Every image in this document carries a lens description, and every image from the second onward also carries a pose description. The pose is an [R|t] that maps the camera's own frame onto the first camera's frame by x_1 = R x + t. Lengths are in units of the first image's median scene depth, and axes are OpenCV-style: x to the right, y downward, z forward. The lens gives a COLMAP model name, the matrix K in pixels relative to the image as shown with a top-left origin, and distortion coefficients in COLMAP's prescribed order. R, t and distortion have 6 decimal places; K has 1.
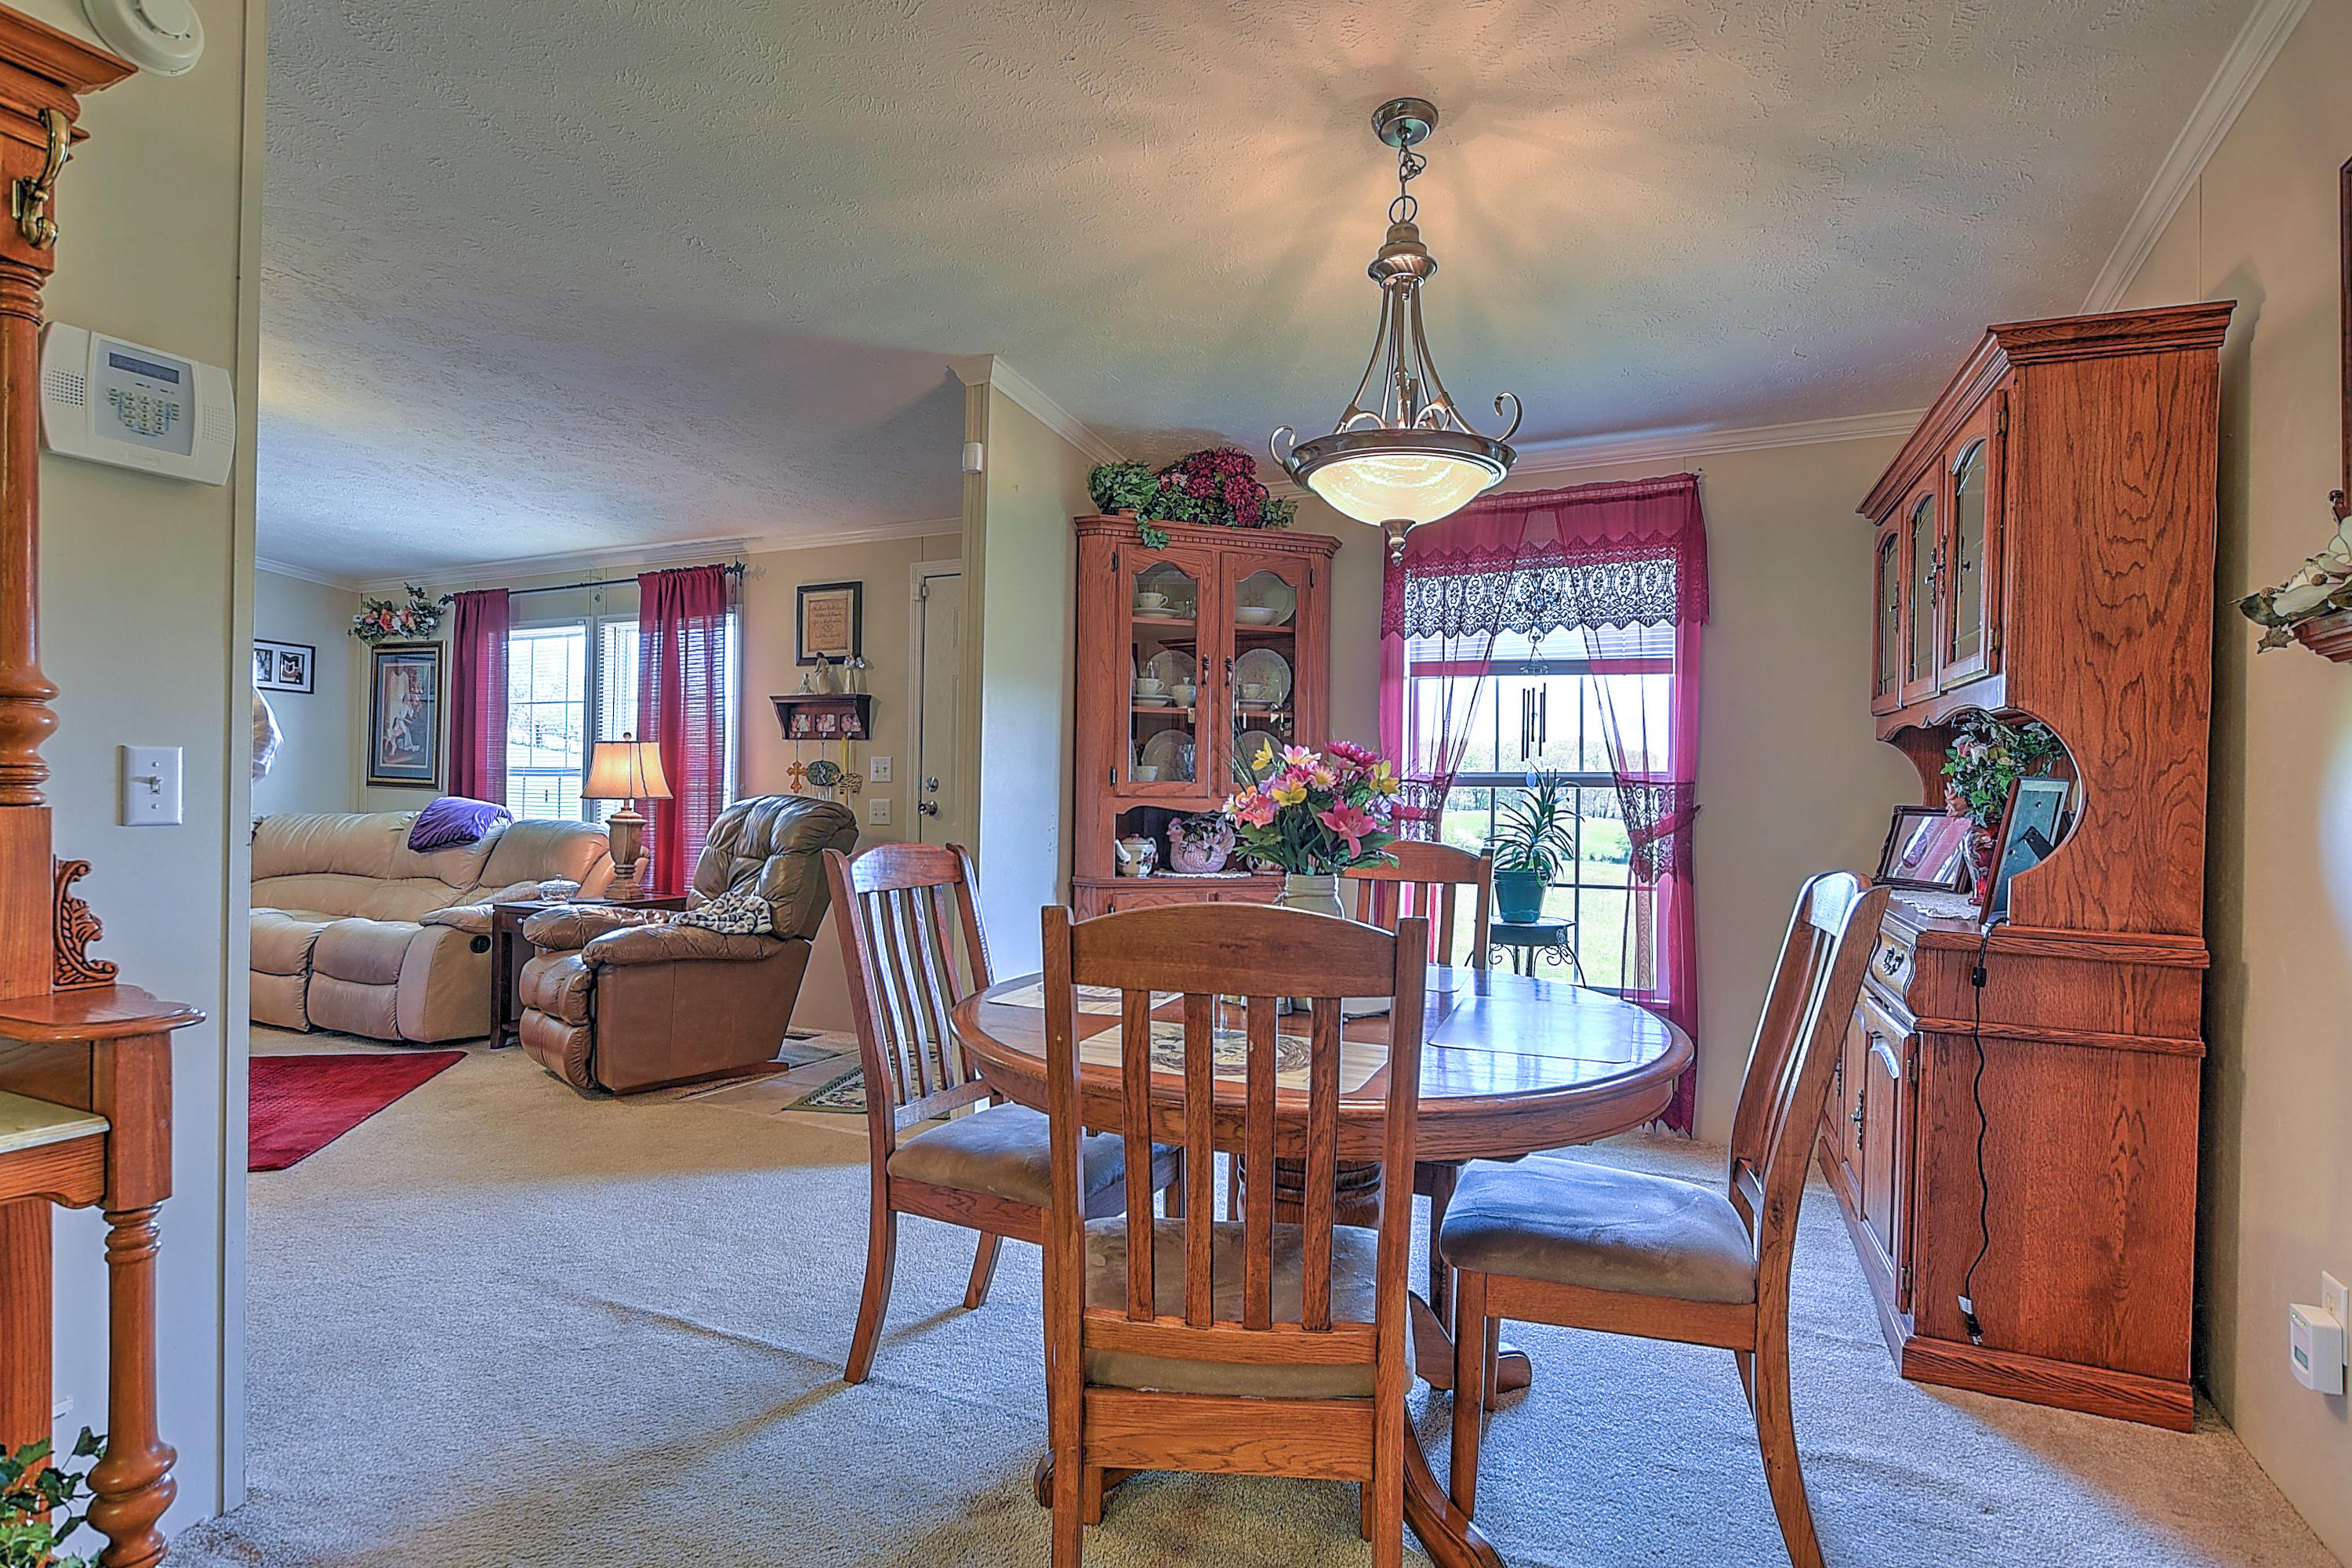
lens RADIAL K [[1179.9, 0, 1164.9], [0, 1179.9, 777.9], [0, 0, 1]] dist [-0.017909, 0.007313]
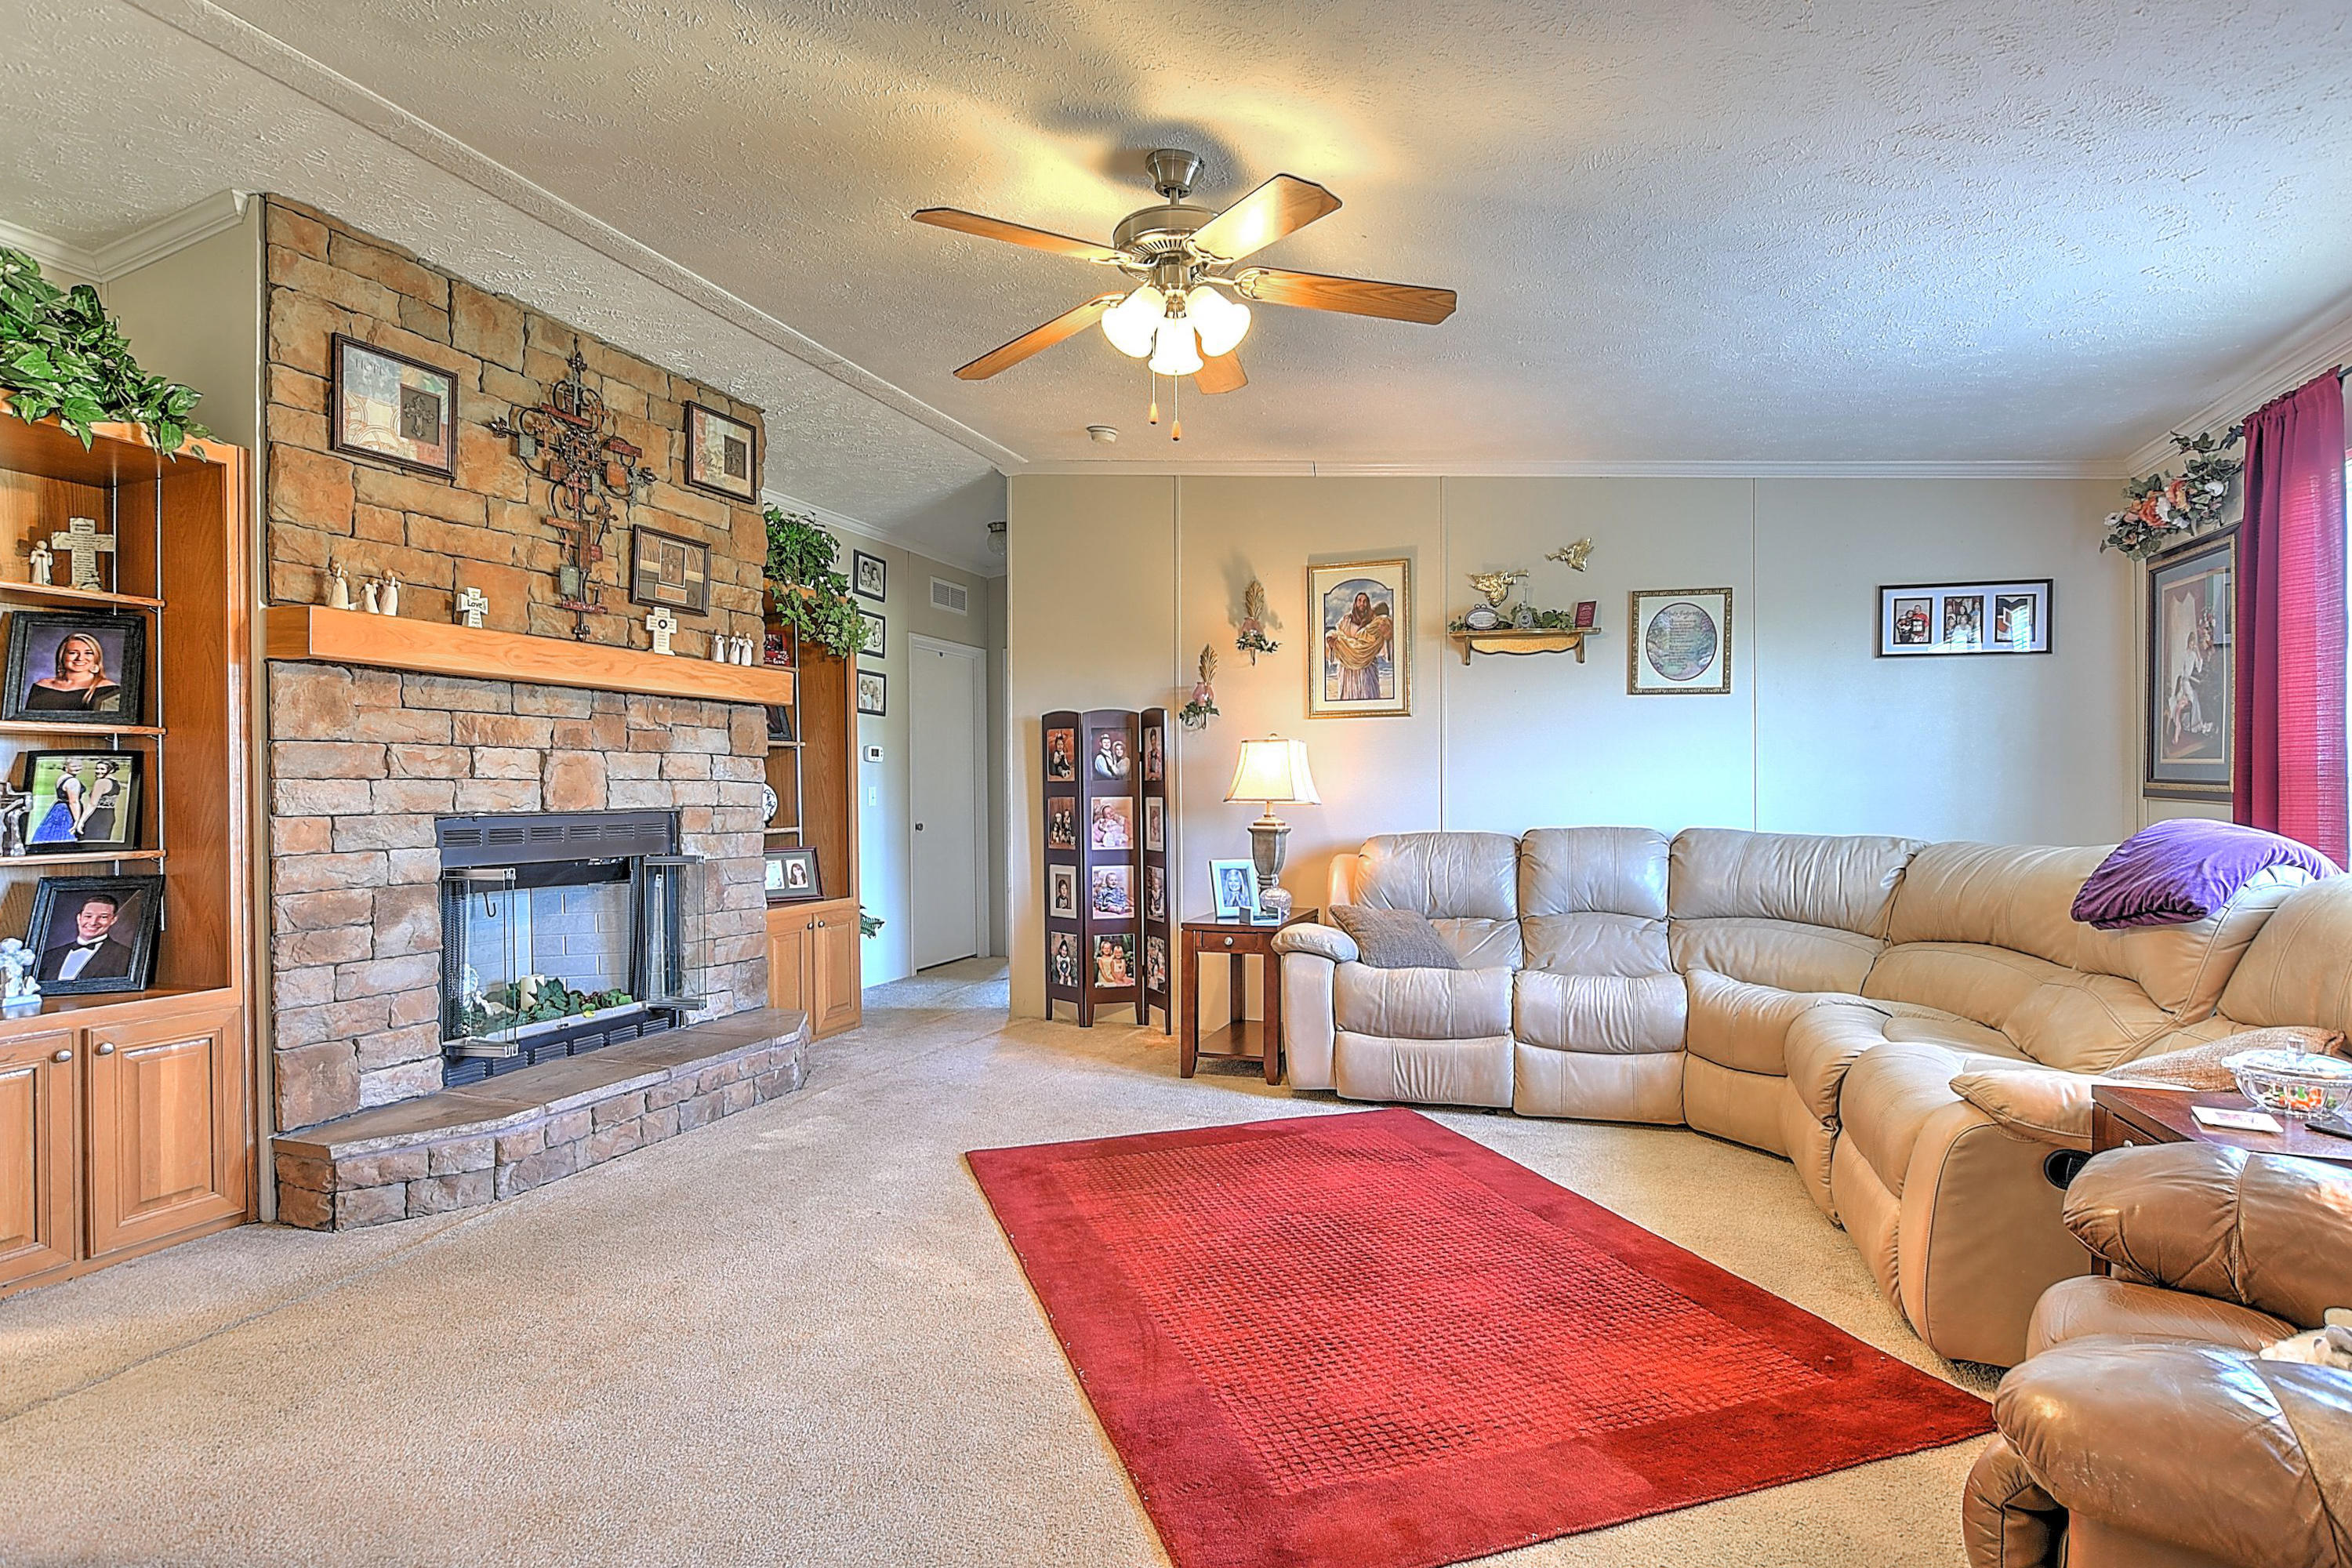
lens RADIAL K [[1179.9, 0, 1157.4], [0, 1179.9, 789.5], [0, 0, 1]] dist [-0.017909, 0.007313]
pose [[0.088129, -0.012236, -0.996034, -0.156158], [0.015266, 0.999824, -0.010932, 0.002376], [0.995992, -0.014242, 0.088301, 0.525893]]
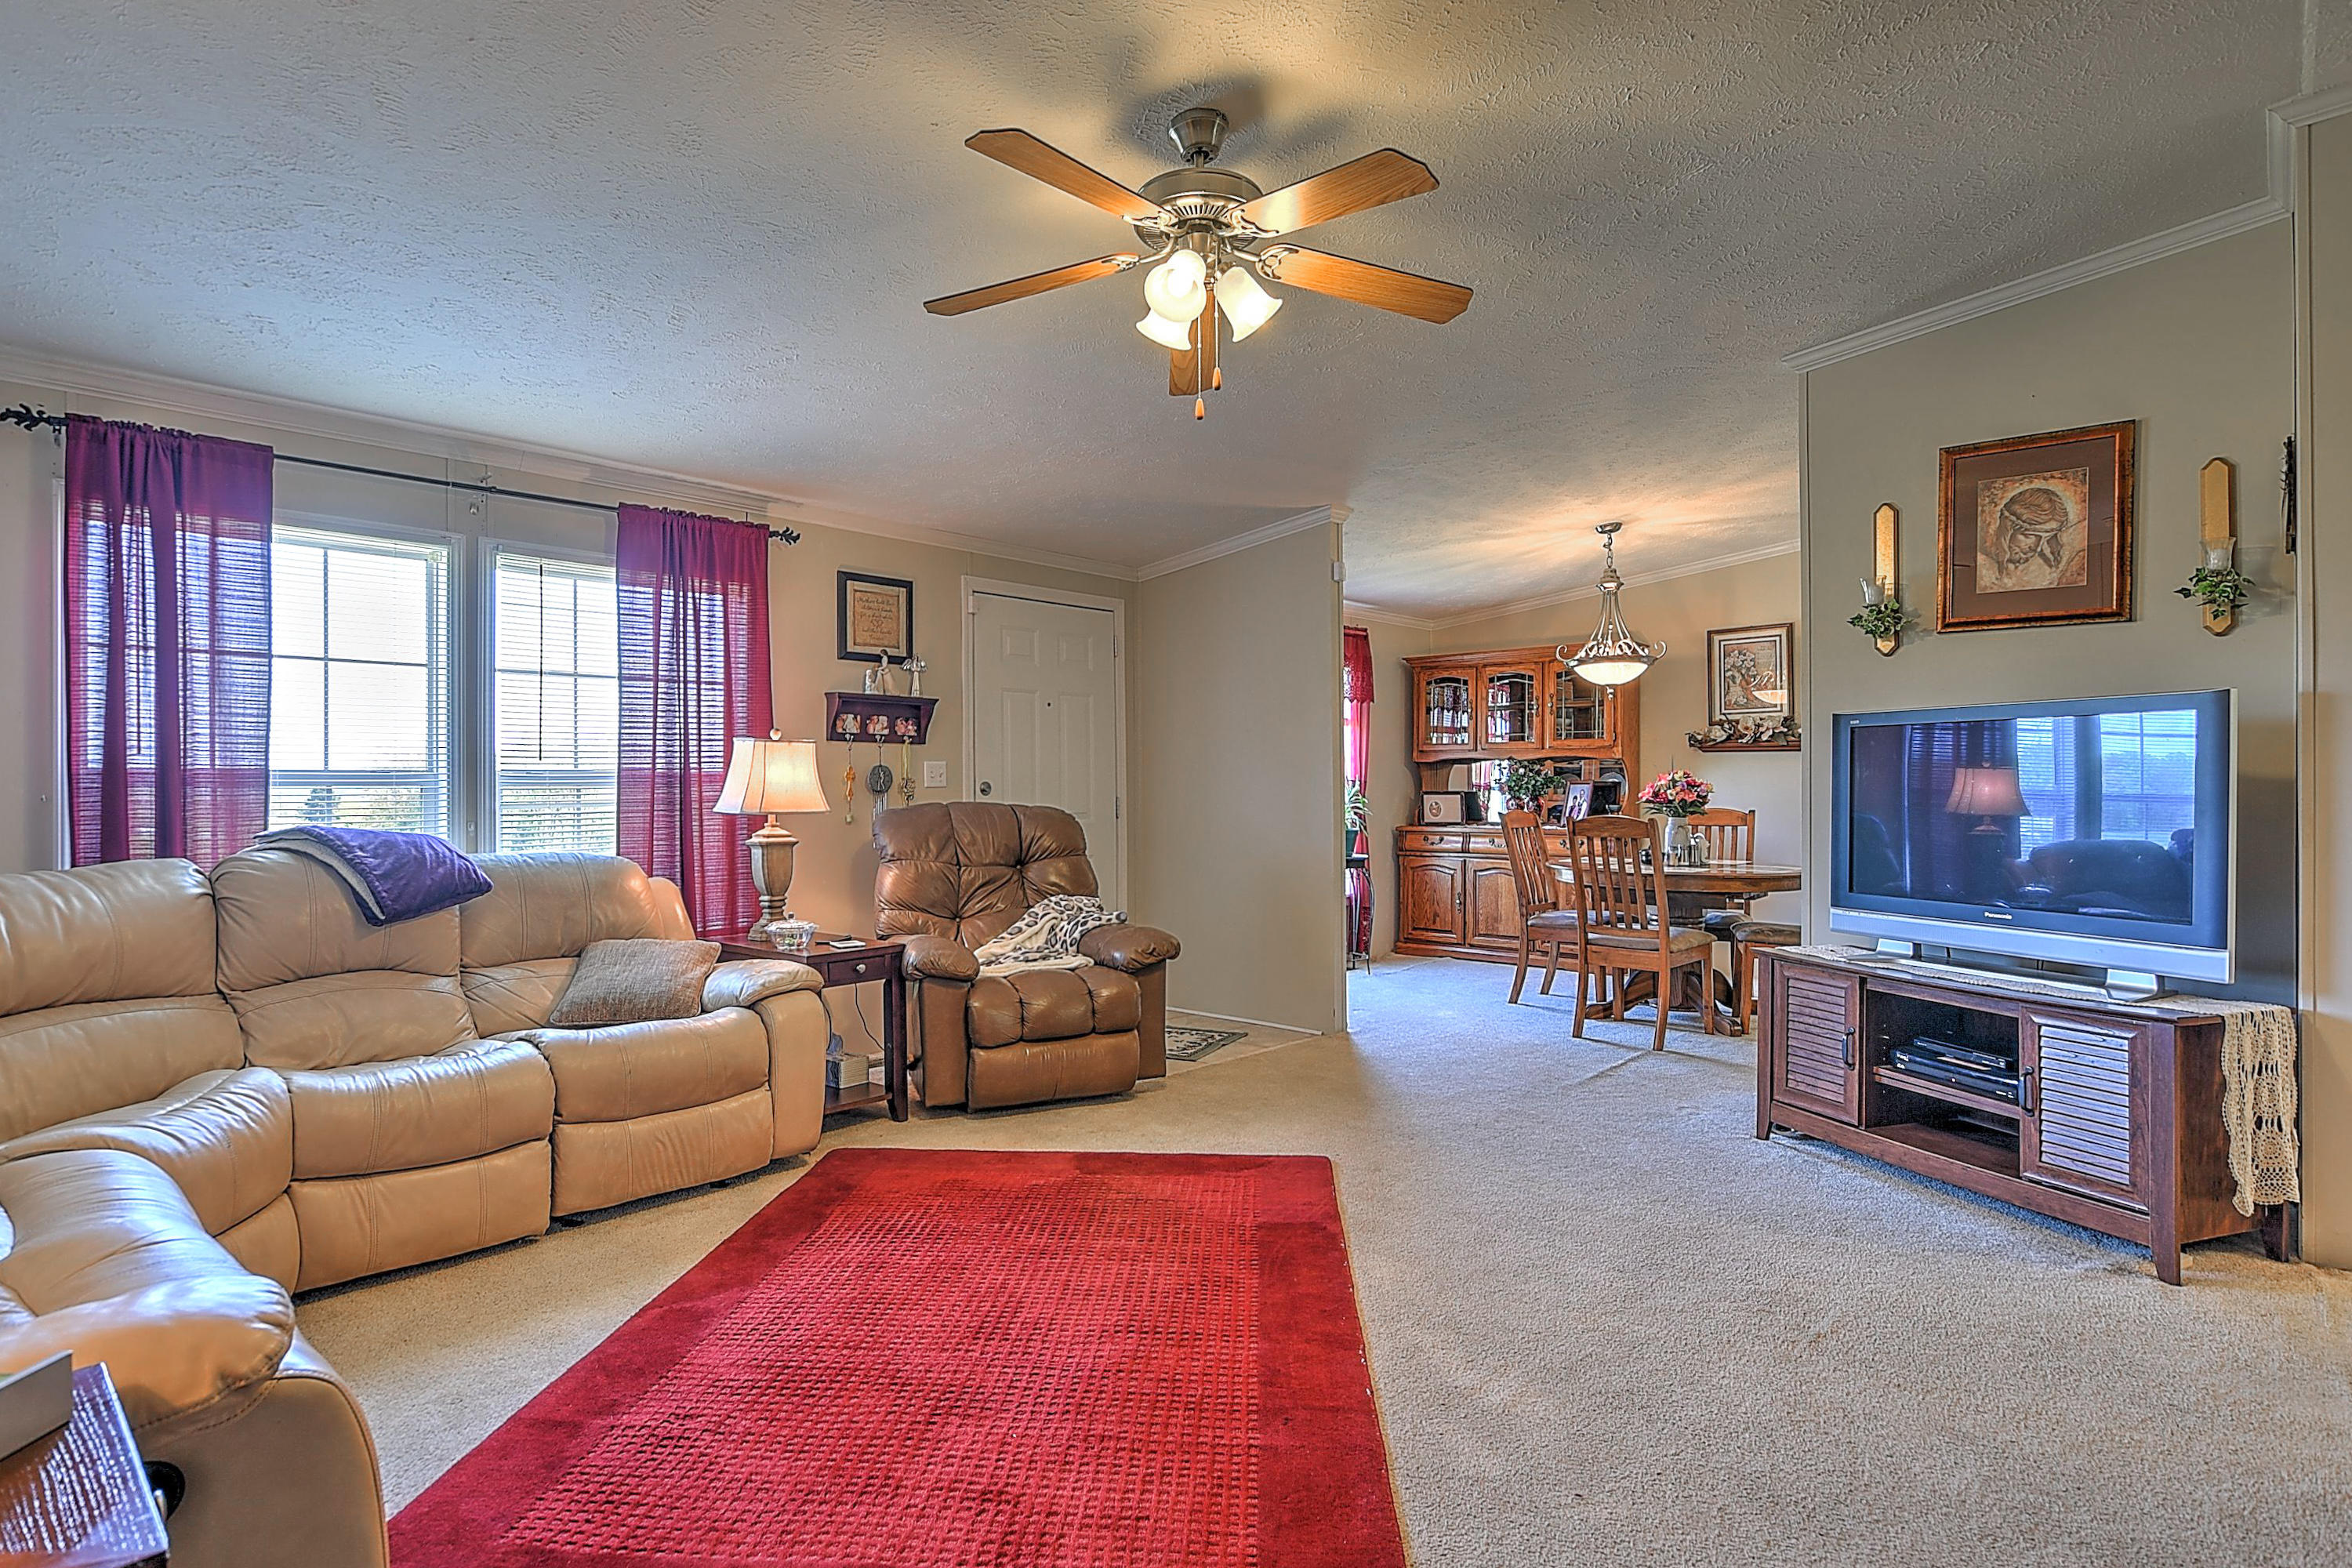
lens RADIAL K [[1179.9, 0, 1169.4], [0, 1179.9, 792.0], [0, 0, 1]] dist [-0.017909, 0.007313]
pose [[0.311527, -0.017965, 0.950068, -1.015856], [-0.001059, 0.999814, 0.019253, -0.010926], [-0.950237, -0.007004, 0.311450, 0.451628]]
